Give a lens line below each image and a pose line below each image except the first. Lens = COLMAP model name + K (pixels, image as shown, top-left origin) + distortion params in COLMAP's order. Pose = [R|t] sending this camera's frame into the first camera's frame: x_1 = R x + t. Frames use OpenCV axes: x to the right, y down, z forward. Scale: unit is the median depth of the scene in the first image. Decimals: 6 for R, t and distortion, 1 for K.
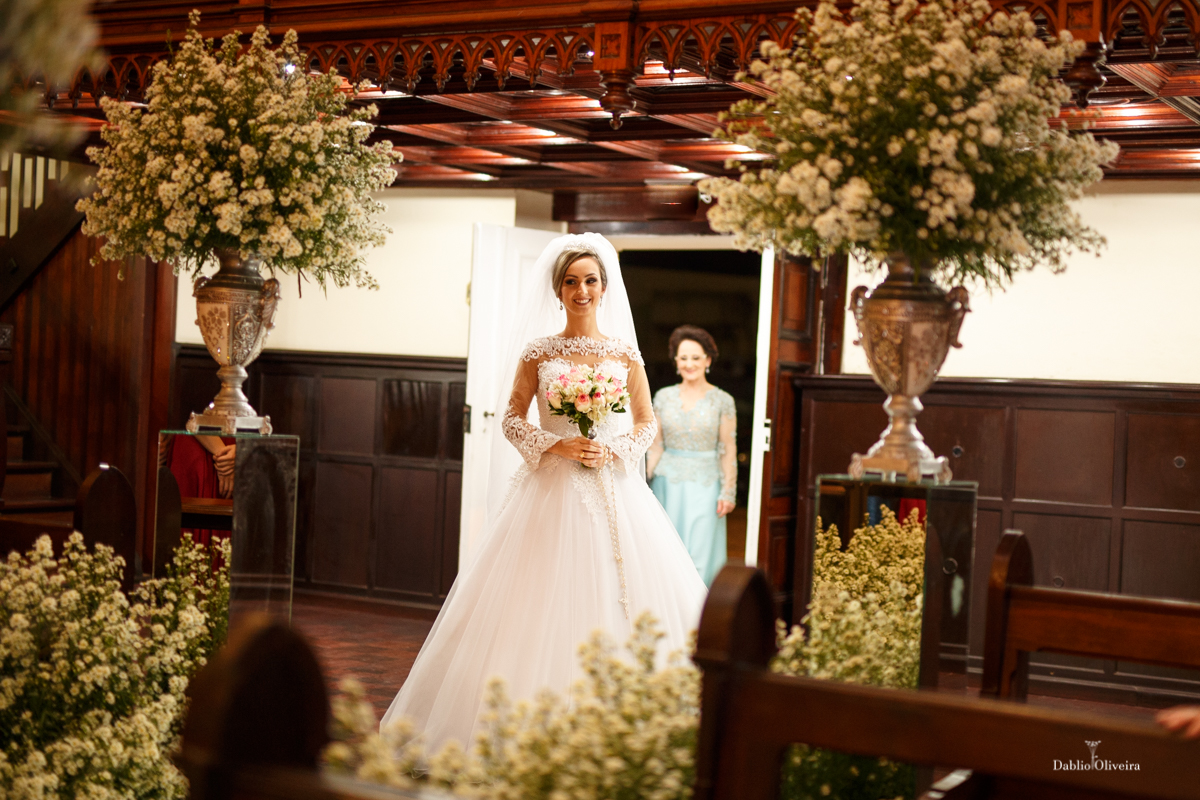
lens RADIAL K [[1923.1, 0, 600.0], [0, 1923.1, 400.0], [0, 0, 1]] dist [0.007074, 0.043802]
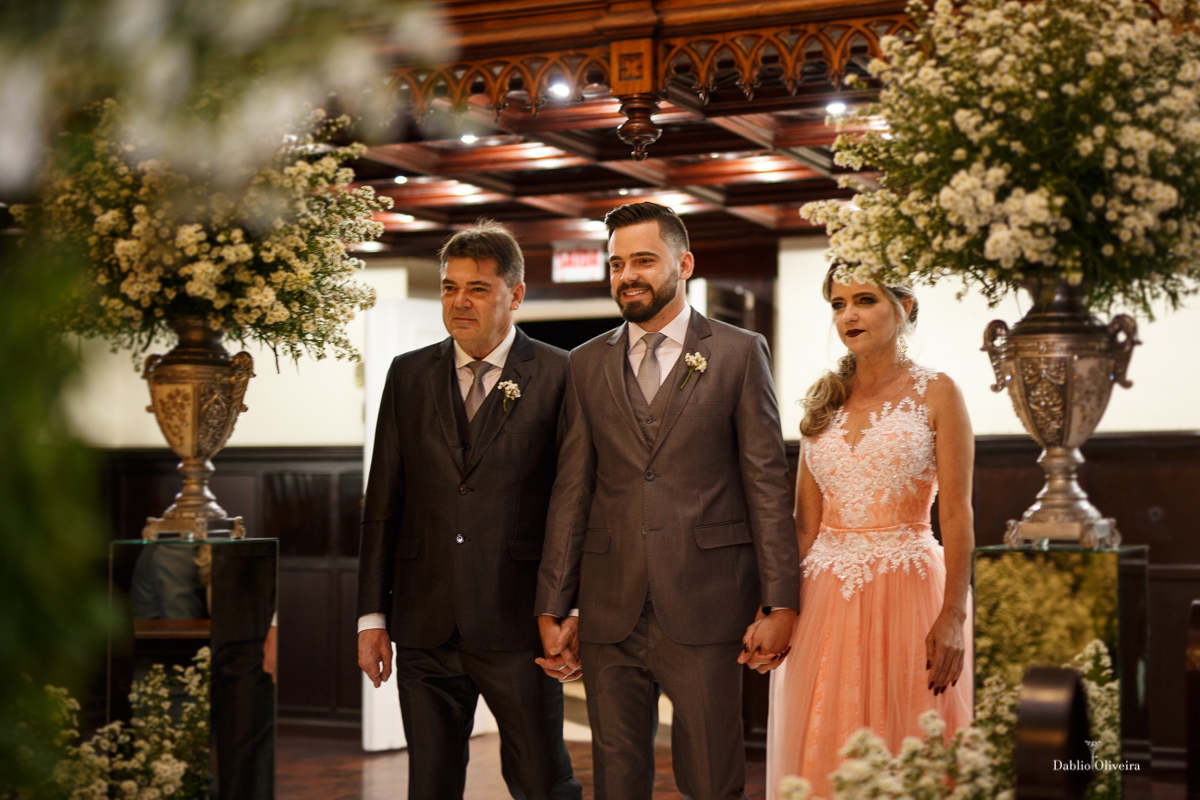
lens RADIAL K [[1939.2, 0, 629.7], [0, 1939.2, 324.9], [0, 0, 1]] dist [0.003759, 0.048717]
pose [[0.991532, -0.044007, 0.122179, -0.111054], [0.053803, 0.995495, -0.078067, 0.000555], [-0.118193, 0.083980, 0.989433, 0.147482]]
